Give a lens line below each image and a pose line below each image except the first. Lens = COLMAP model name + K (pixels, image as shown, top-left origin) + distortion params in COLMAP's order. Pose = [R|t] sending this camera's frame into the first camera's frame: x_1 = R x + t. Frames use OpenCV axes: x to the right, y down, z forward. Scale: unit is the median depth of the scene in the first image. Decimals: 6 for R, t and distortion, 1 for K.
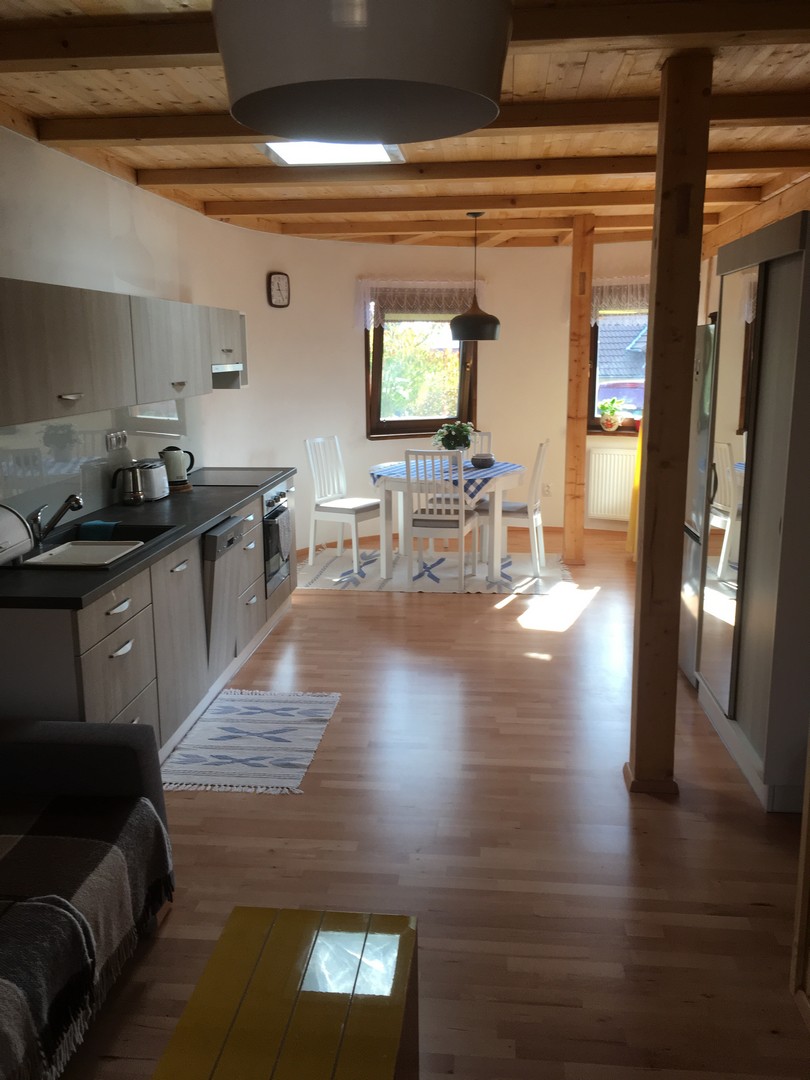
lens RADIAL K [[919.4, 0, 399.0], [0, 919.4, 537.3], [0, 0, 1]] dist [0.088019, -0.115766]
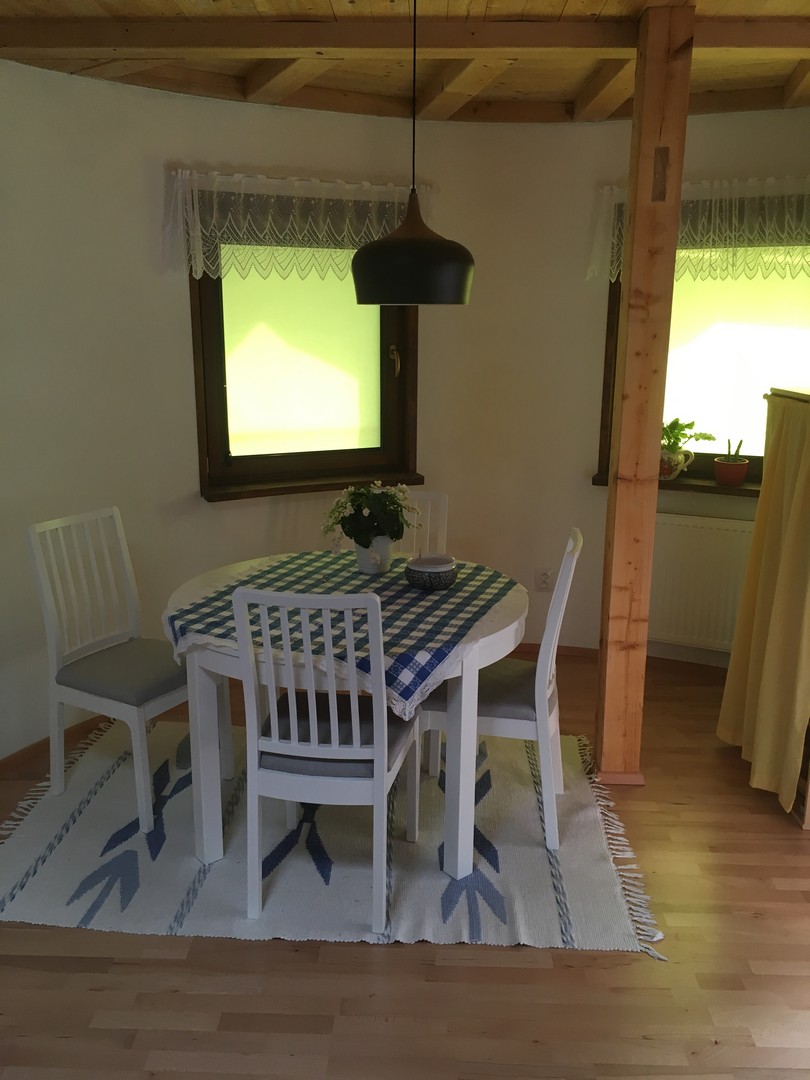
lens RADIAL K [[919.4, 0, 399.0], [0, 919.4, 537.3], [0, 0, 1]] dist [0.088019, -0.115766]
pose [[0.997955, -0.003852, 0.063810, 0.047820], [0.001513, 0.999327, 0.036654, -0.120693], [-0.063908, -0.036482, 0.997289, 0.565204]]
